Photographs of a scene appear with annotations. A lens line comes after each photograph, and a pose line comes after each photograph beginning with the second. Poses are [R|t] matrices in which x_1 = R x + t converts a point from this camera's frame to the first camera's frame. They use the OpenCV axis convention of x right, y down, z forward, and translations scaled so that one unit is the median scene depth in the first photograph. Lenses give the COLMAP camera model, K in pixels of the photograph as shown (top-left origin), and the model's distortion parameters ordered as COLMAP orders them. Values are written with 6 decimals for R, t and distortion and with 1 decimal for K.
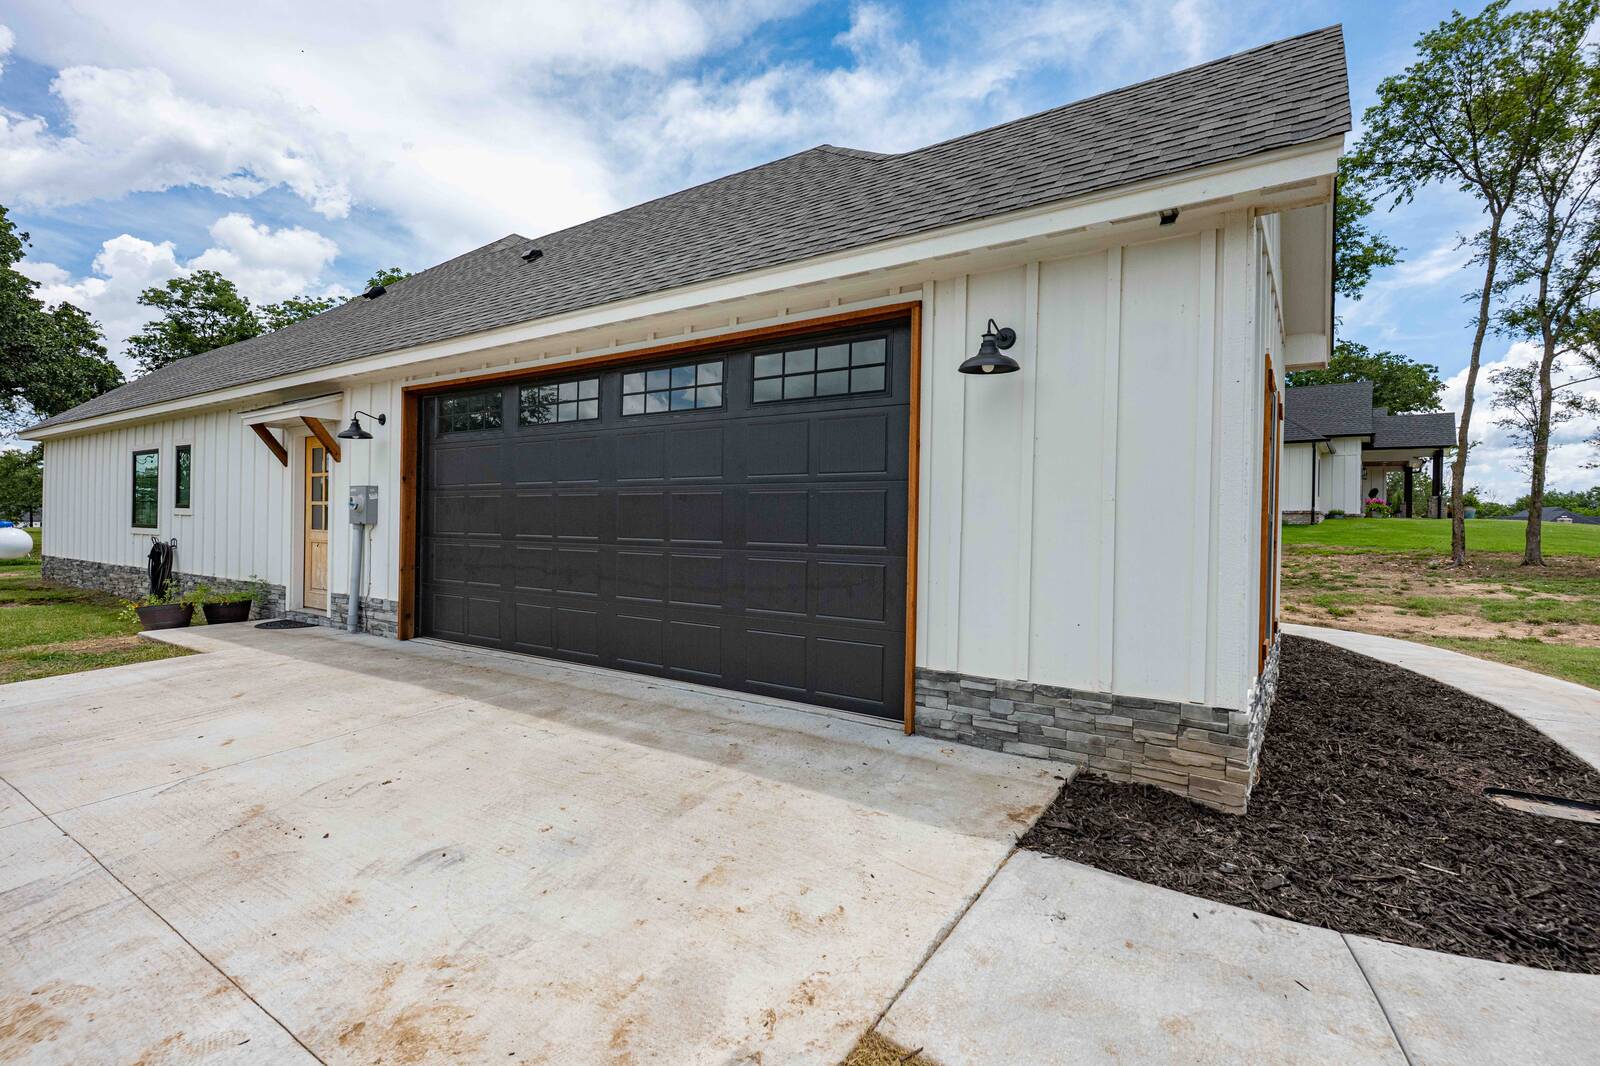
lens RADIAL K [[764.6, 0, 788.0], [0, 764.6, 532.4], [0, 0, 1]] dist [0.002499, -0.000256]
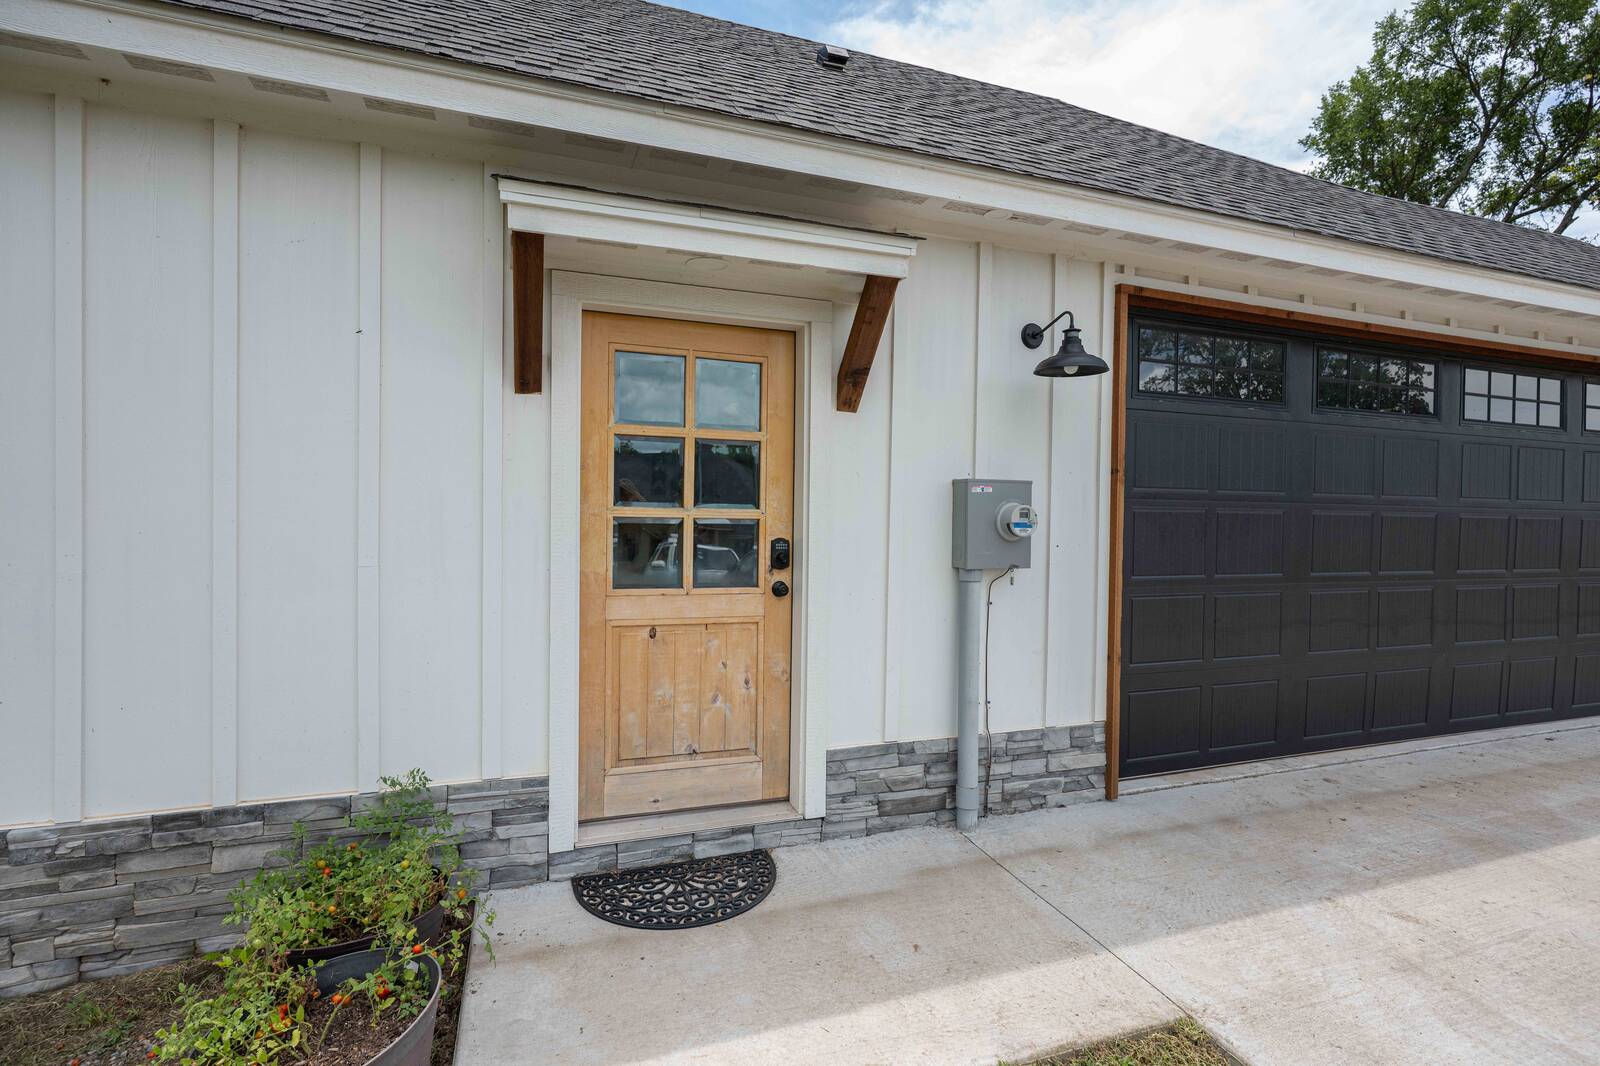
lens RADIAL K [[764.6, 0, 788.0], [0, 764.6, 532.4], [0, 0, 1]] dist [0.002499, -0.000256]
pose [[0.569574, -0.041873, 0.820873, -1.311150], [-0.004972, 0.998508, 0.054384, -0.075266], [-0.821925, -0.035057, 0.568516, 1.141226]]
